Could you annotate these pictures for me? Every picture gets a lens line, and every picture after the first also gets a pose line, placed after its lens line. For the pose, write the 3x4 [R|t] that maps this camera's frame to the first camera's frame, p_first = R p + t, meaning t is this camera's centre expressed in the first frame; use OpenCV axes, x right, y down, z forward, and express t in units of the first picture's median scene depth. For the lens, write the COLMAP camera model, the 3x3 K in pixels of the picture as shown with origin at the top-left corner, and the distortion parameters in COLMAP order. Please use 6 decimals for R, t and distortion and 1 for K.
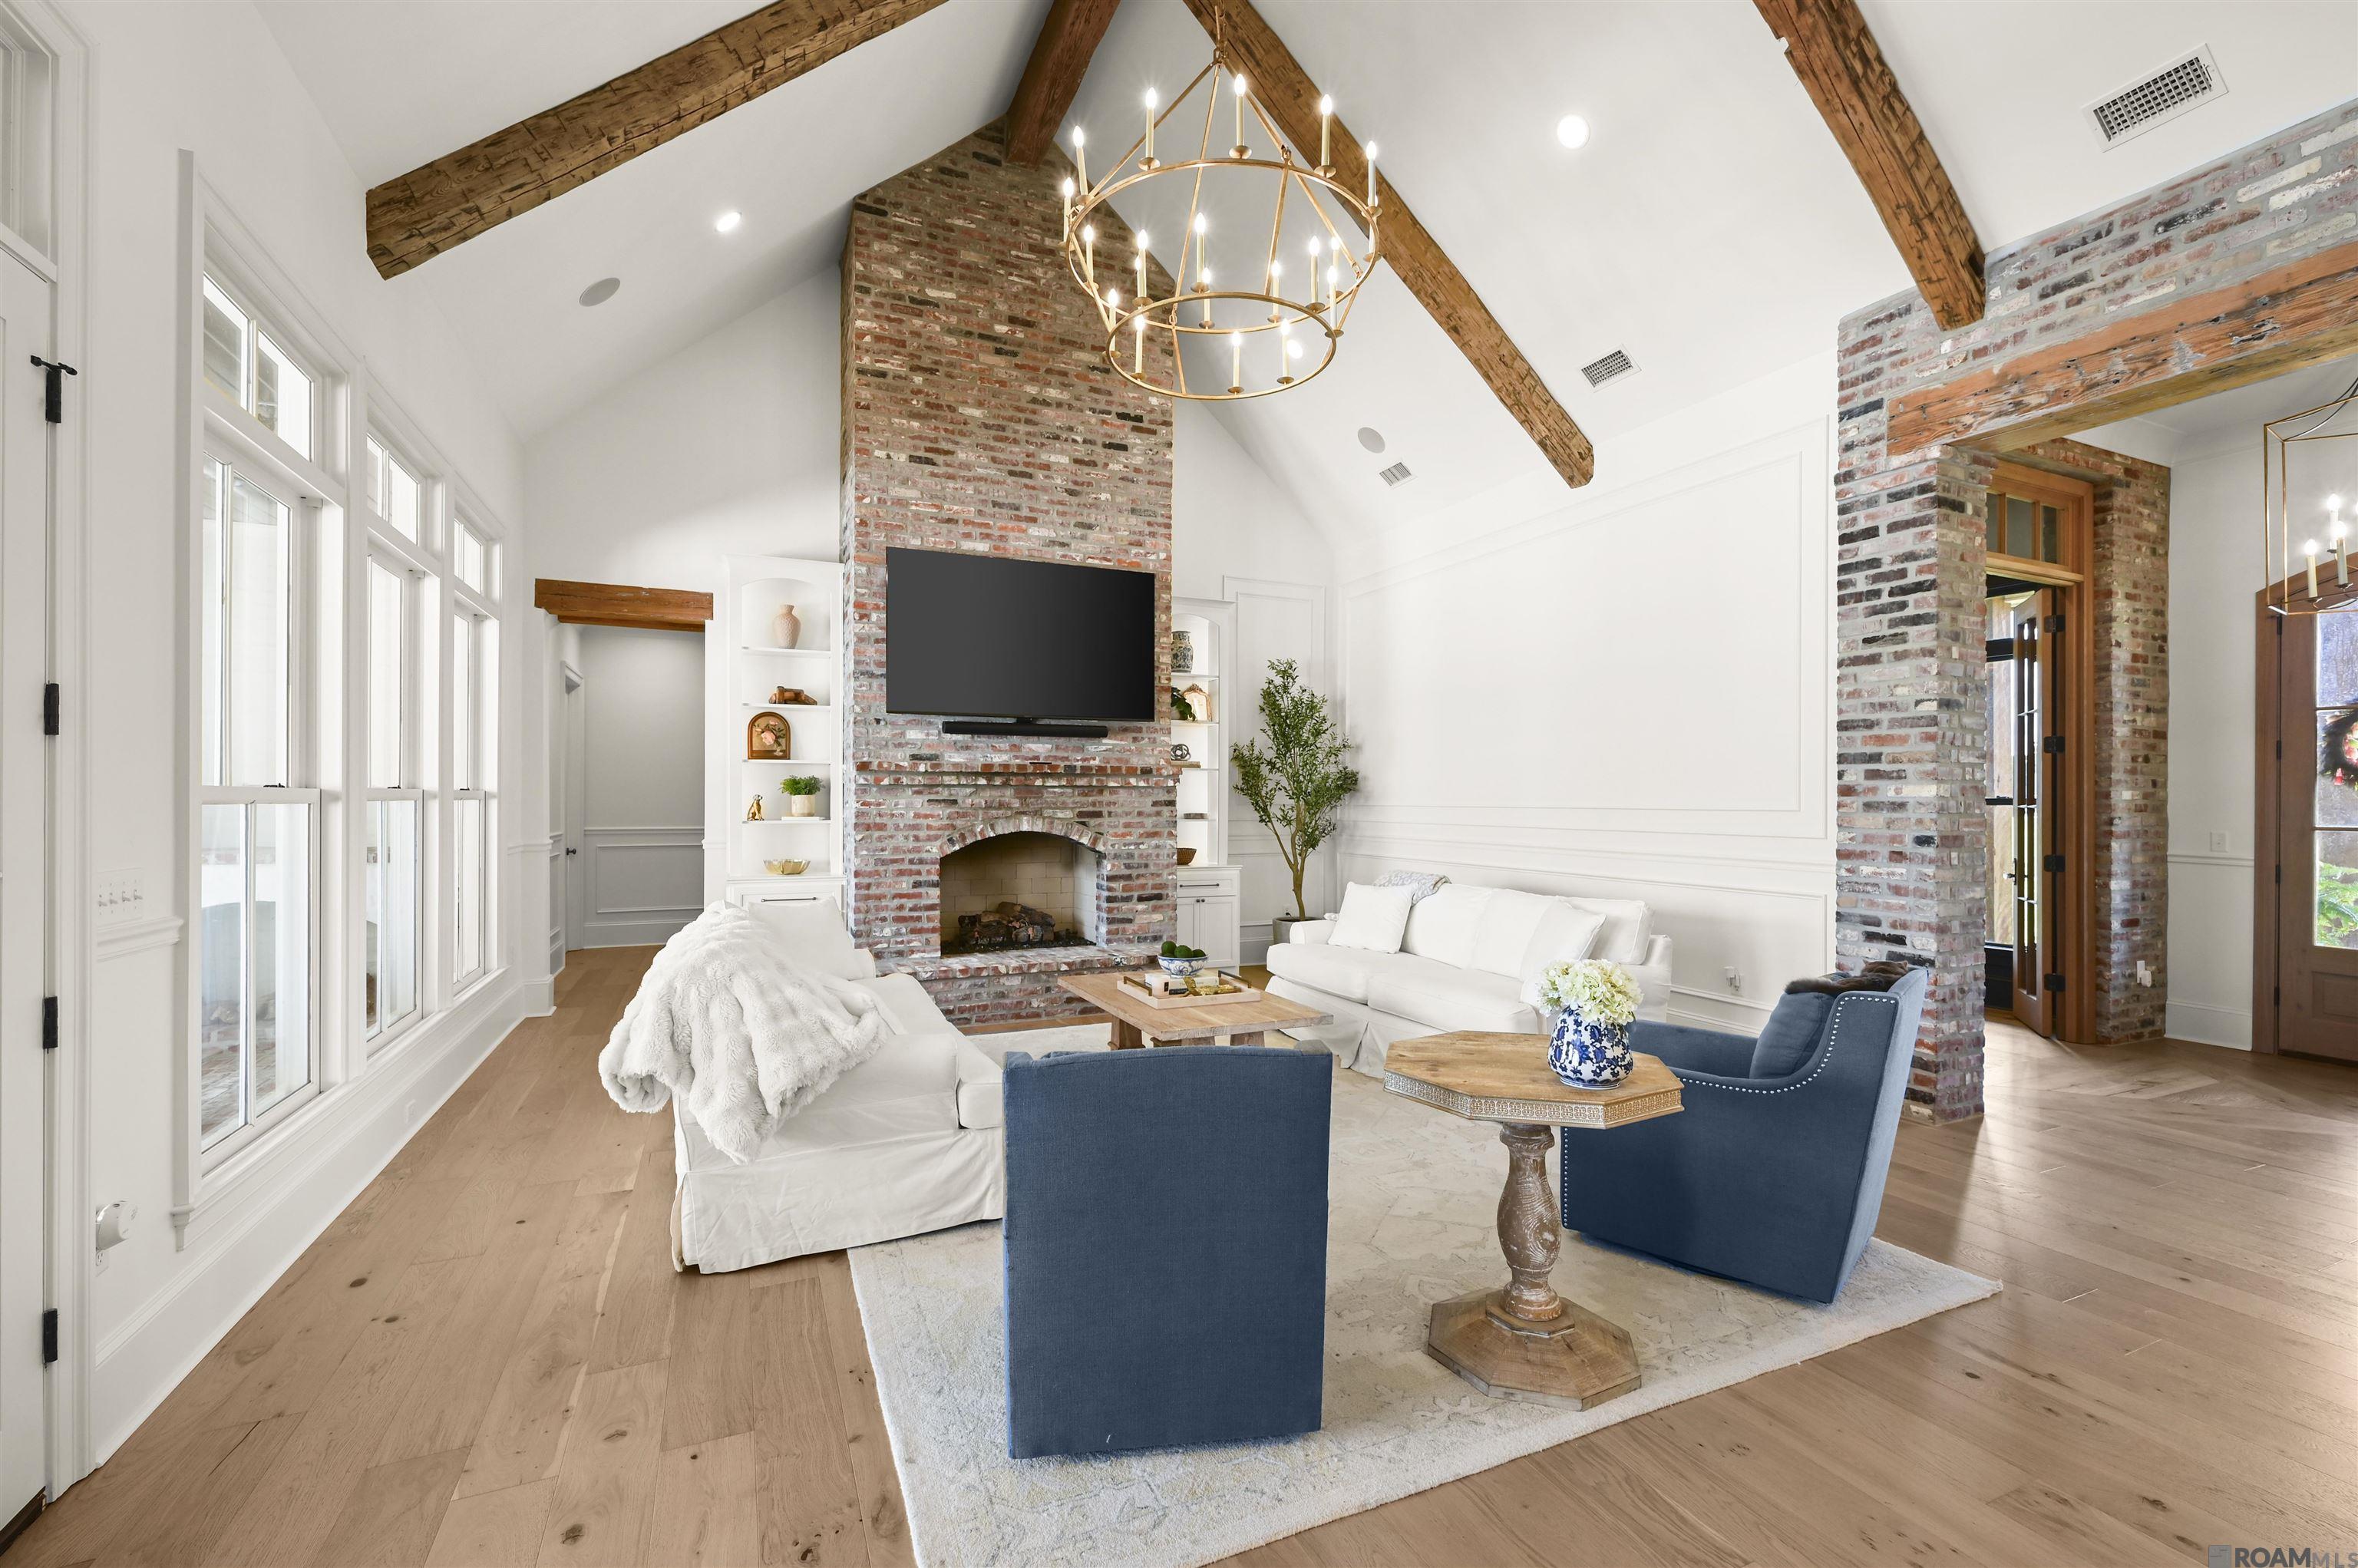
lens RADIAL K [[995.6, 0, 1173.2], [0, 995.6, 798.2], [0, 0, 1]] dist [0.000749, 0.000106]
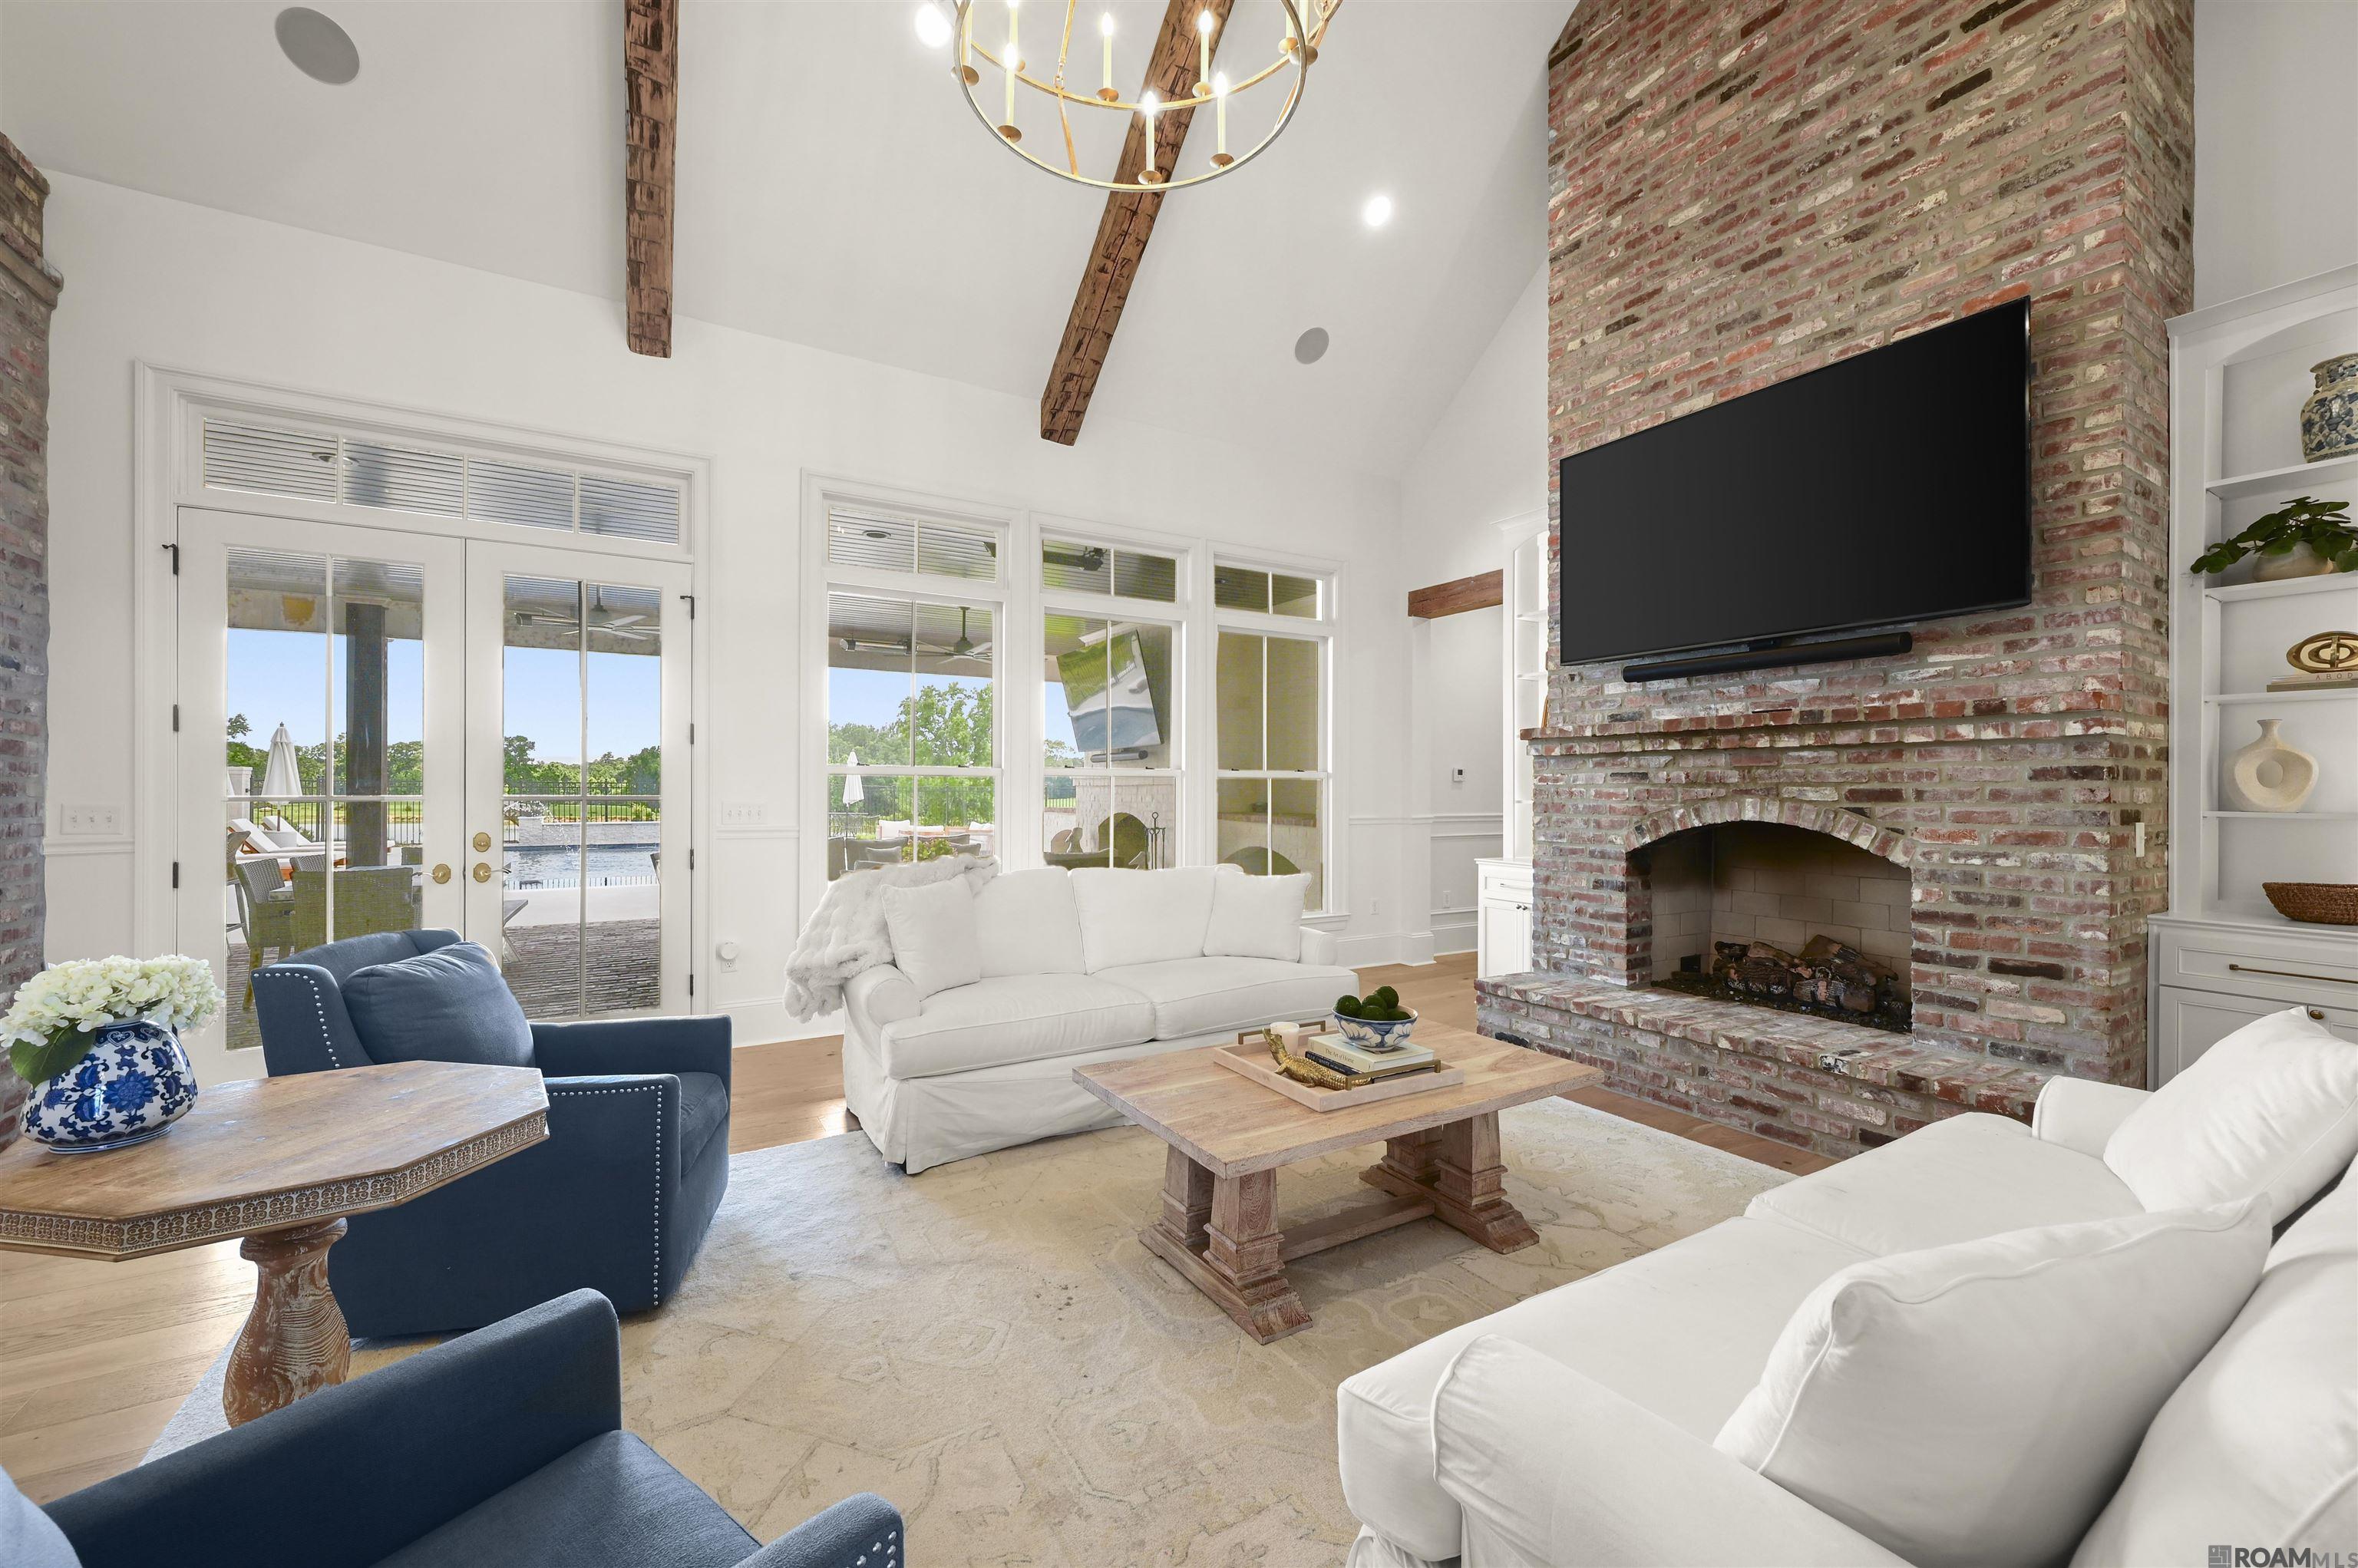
lens RADIAL K [[930.2, 0, 1182.9], [0, 930.2, 788.9], [0, 0, 1]] dist [-0.002475, 0.000145]
pose [[0.123278, -0.003936, -0.992364, 0.394410], [-0.001897, 0.999989, -0.004201, 0.015983], [0.992370, 0.002401, 0.123269, 0.570237]]
